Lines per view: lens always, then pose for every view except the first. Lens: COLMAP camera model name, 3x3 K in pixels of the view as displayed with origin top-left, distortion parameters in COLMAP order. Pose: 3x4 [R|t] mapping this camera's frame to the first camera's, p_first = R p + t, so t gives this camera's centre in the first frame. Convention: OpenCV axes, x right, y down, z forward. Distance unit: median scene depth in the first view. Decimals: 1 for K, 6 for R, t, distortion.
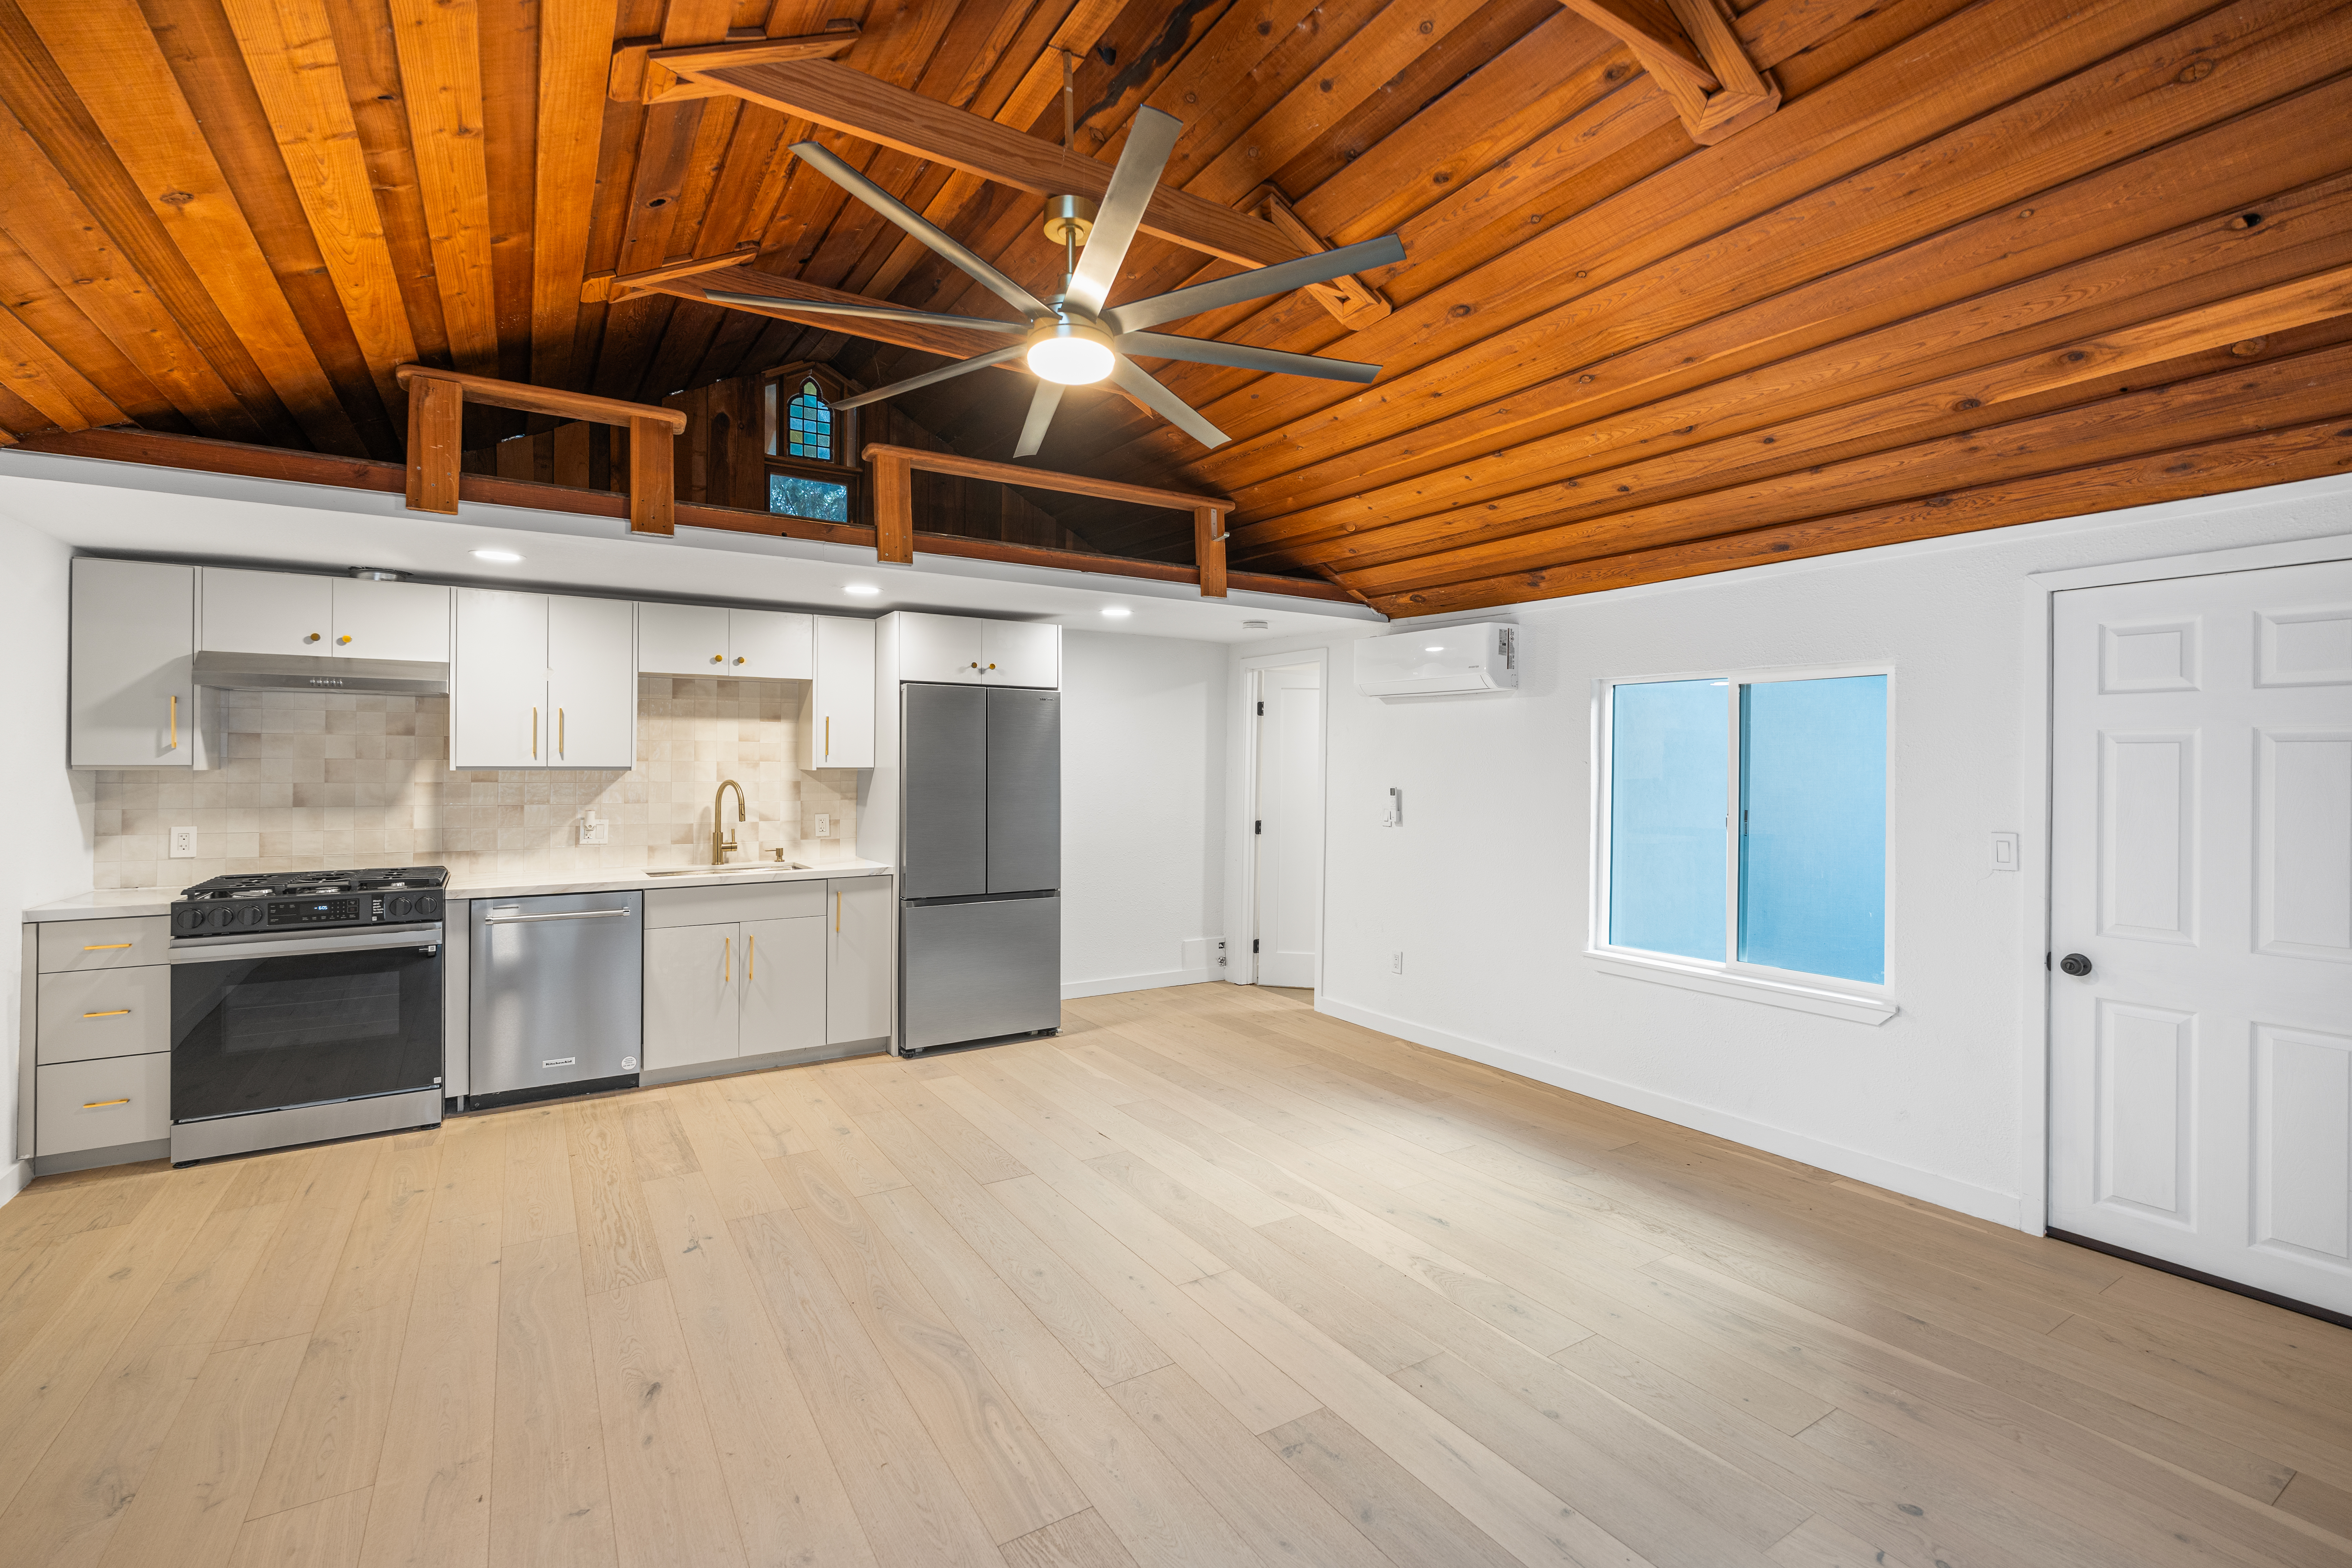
lens RADIAL K [[1040.5, 0, 1184.7], [0, 1040.5, 759.5], [0, 0, 1]] dist [-0.008773, 0.001529]
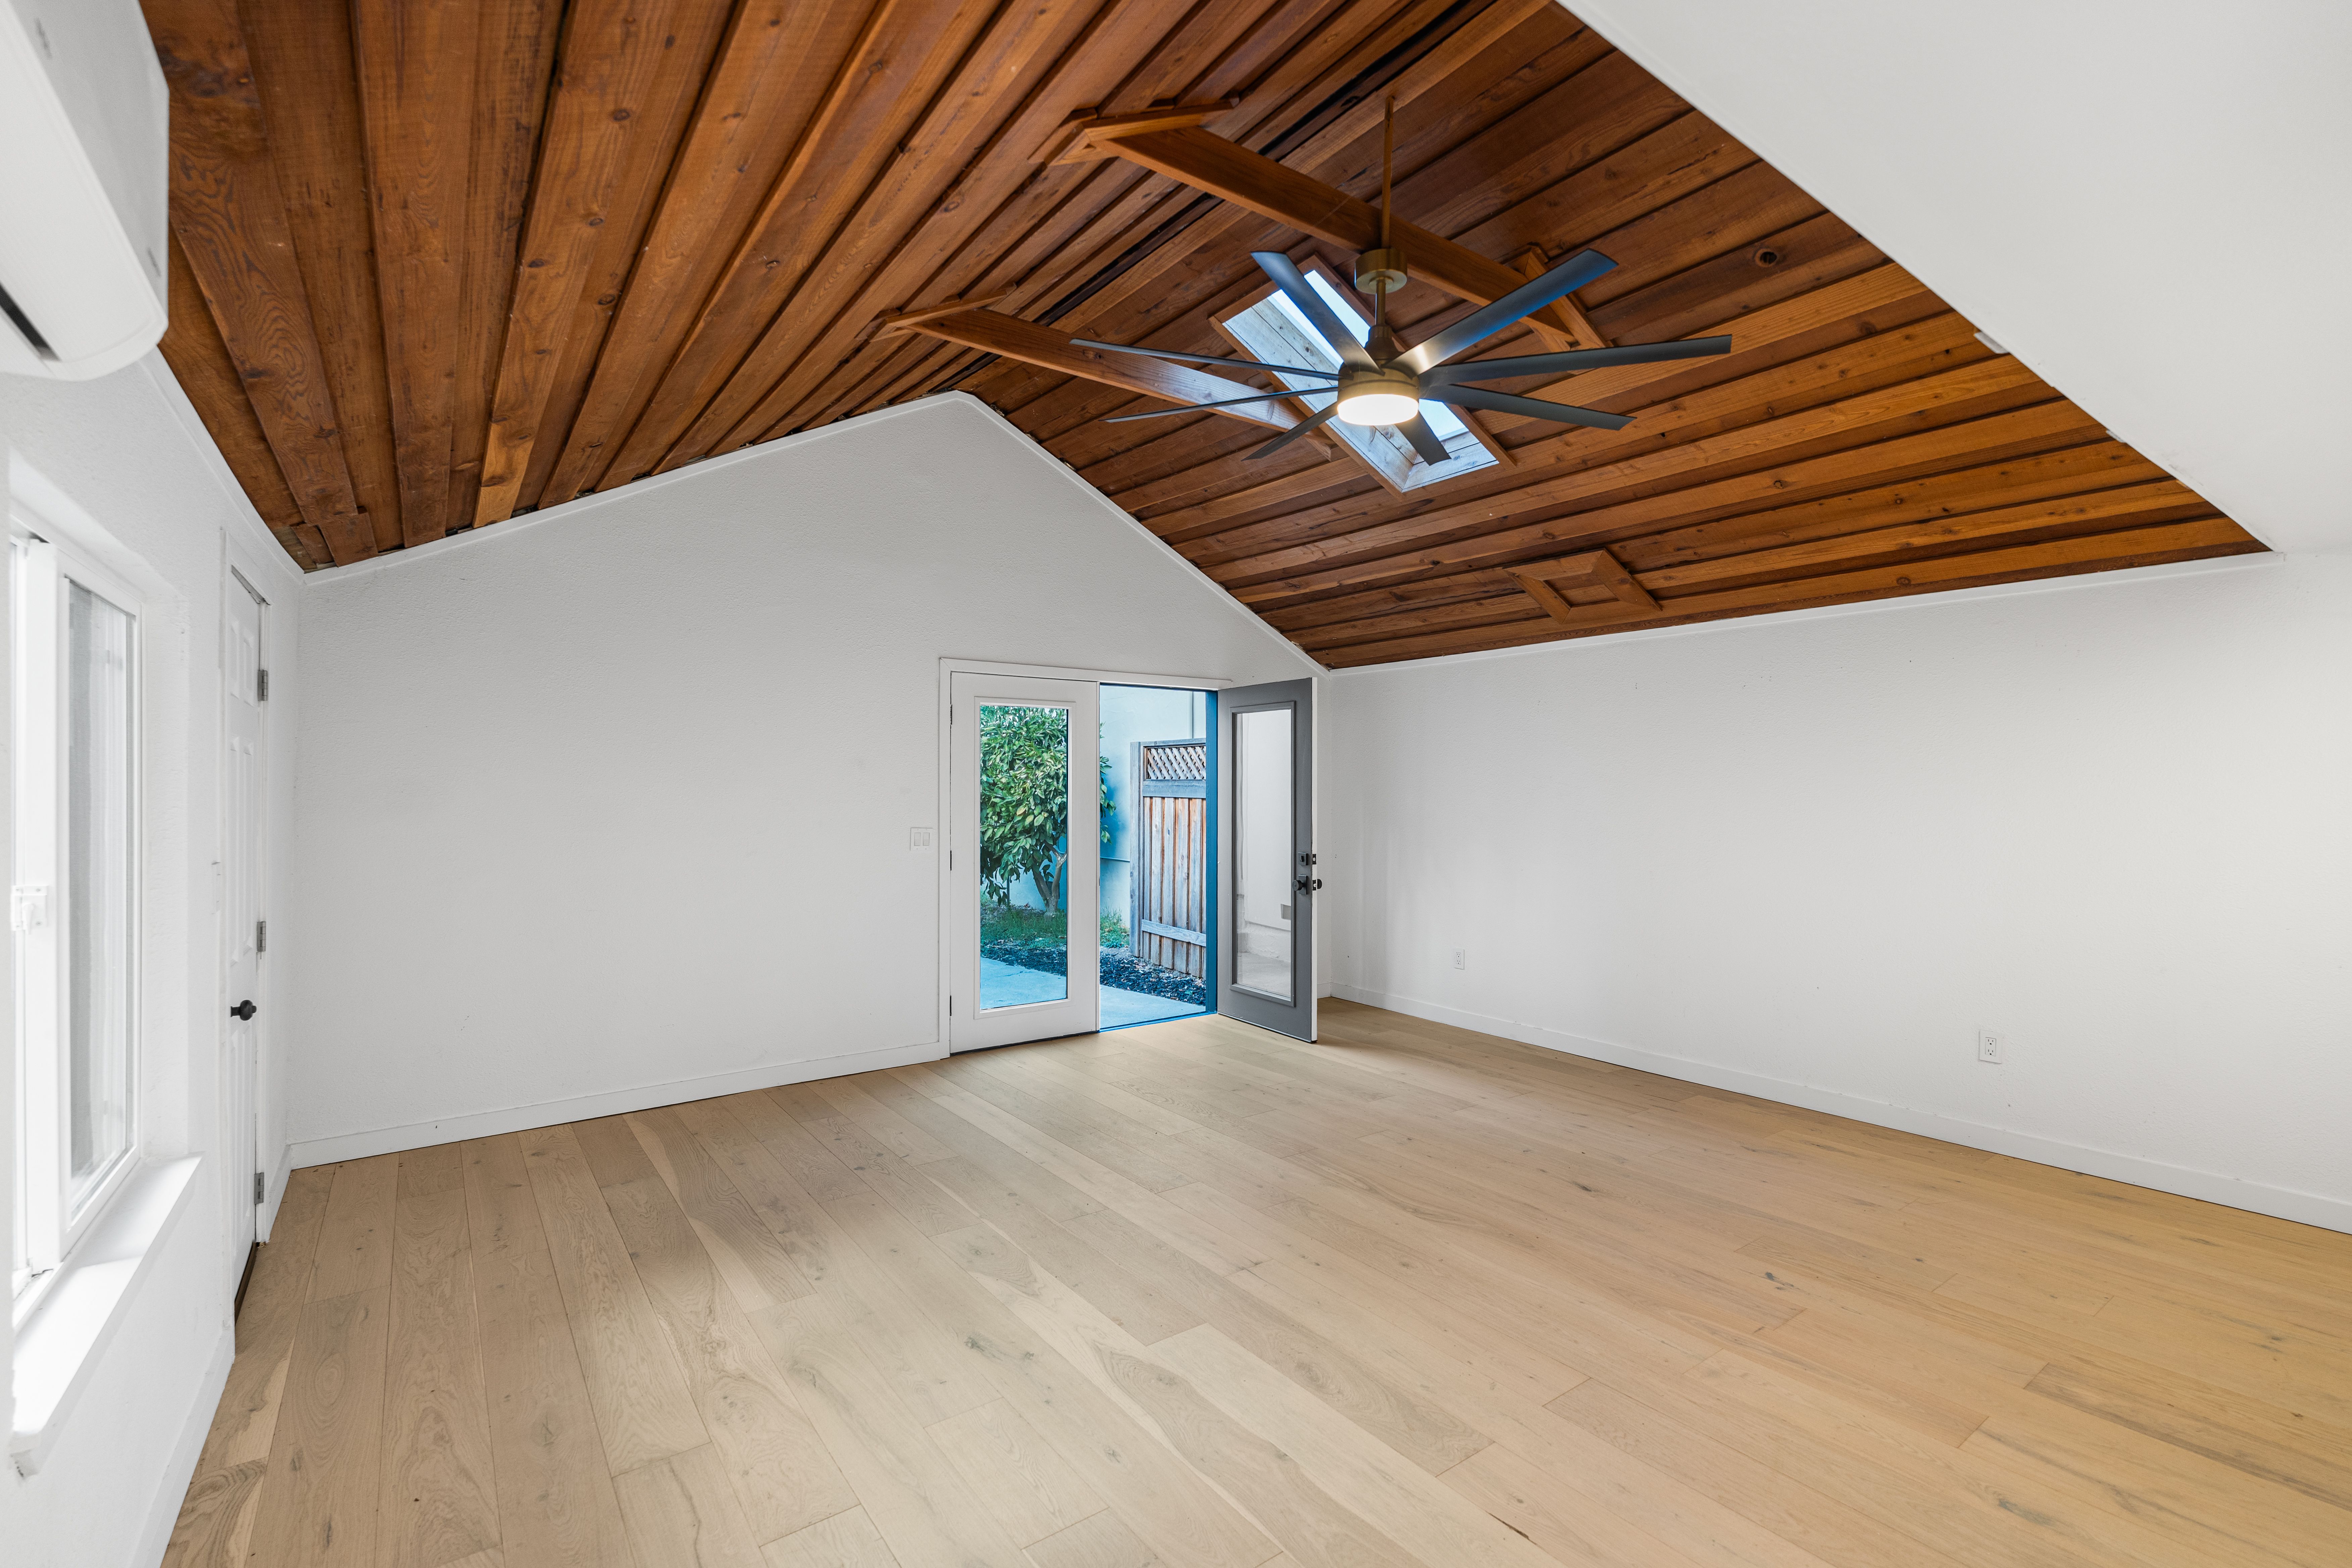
lens RADIAL K [[1040.5, 0, 1207.0], [0, 1040.5, 789.8], [0, 0, 1]] dist [-0.008773, 0.001529]
pose [[-0.996505, -0.007871, -0.083165, 0.100961], [-0.007148, 0.999934, -0.008990, 0.014624], [0.083230, -0.008364, -0.996495, 1.351332]]
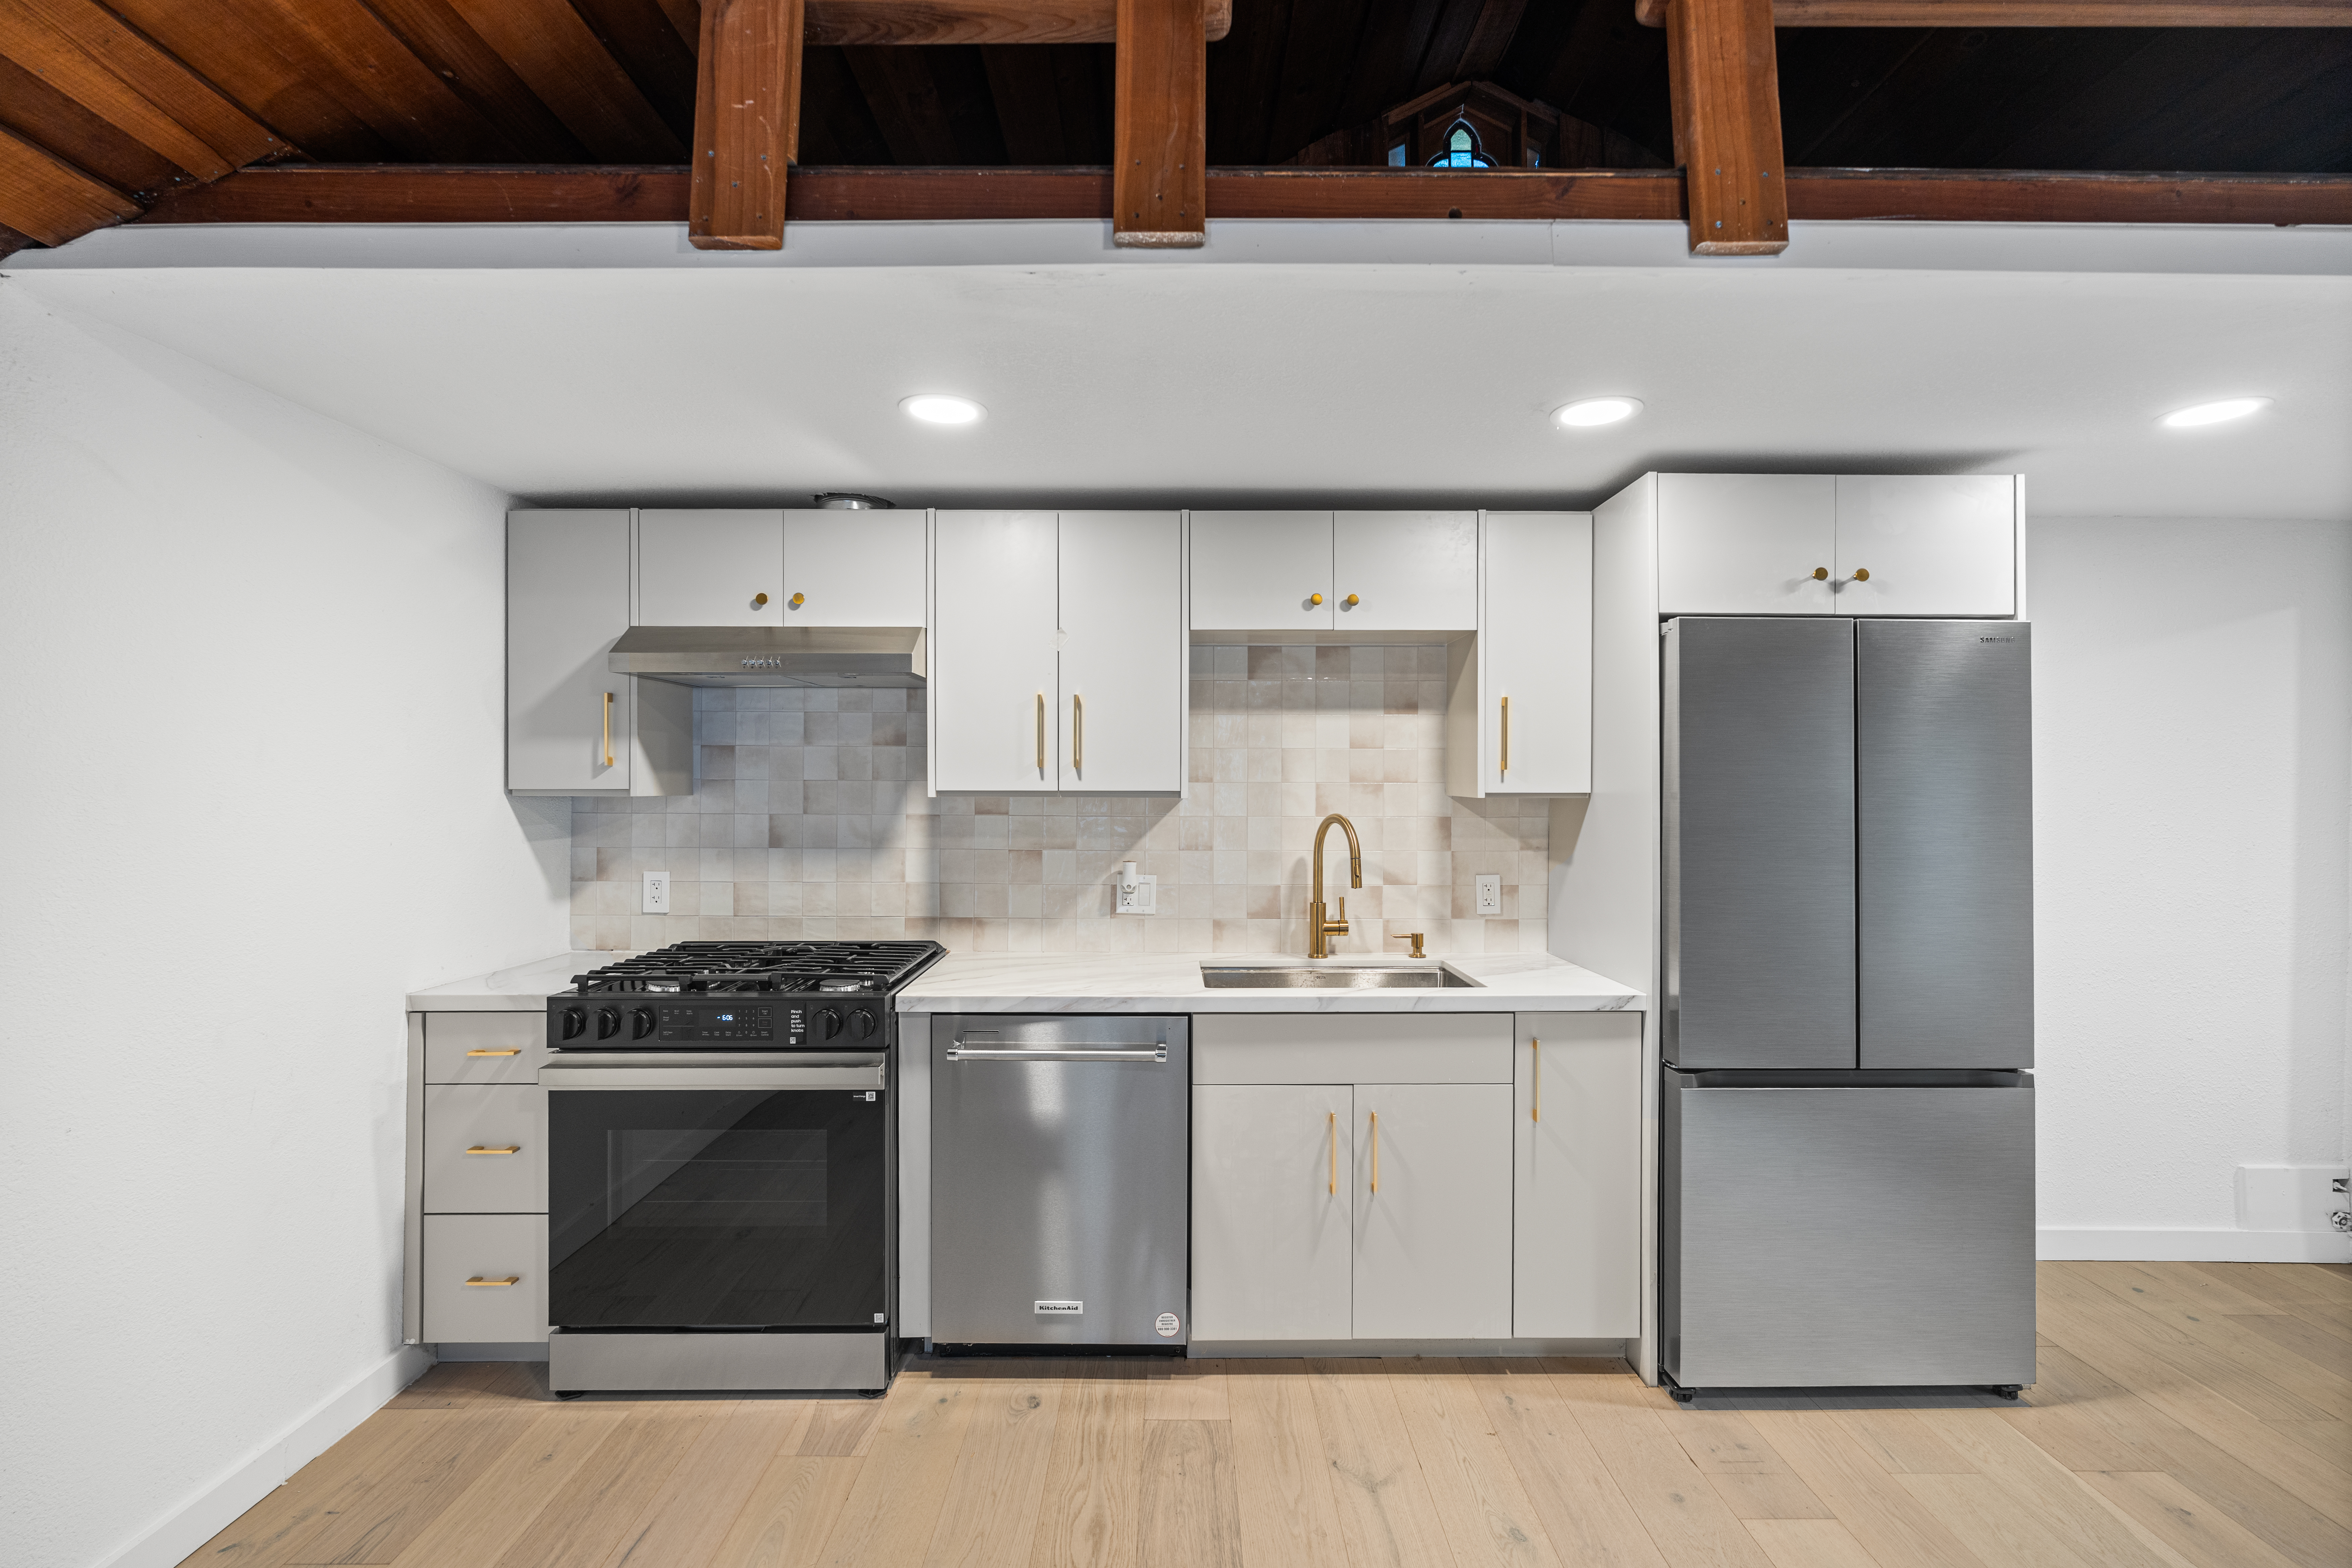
lens RADIAL K [[1040.5, 0, 1180.1], [0, 1040.5, 785.0], [0, 0, 1]] dist [-0.008773, 0.001529]
pose [[0.844244, -0.002957, -0.535950, -0.236948], [0.003762, 0.999993, 0.000409, 0.003175], [0.535945, -0.002362, 0.844249, 0.548382]]
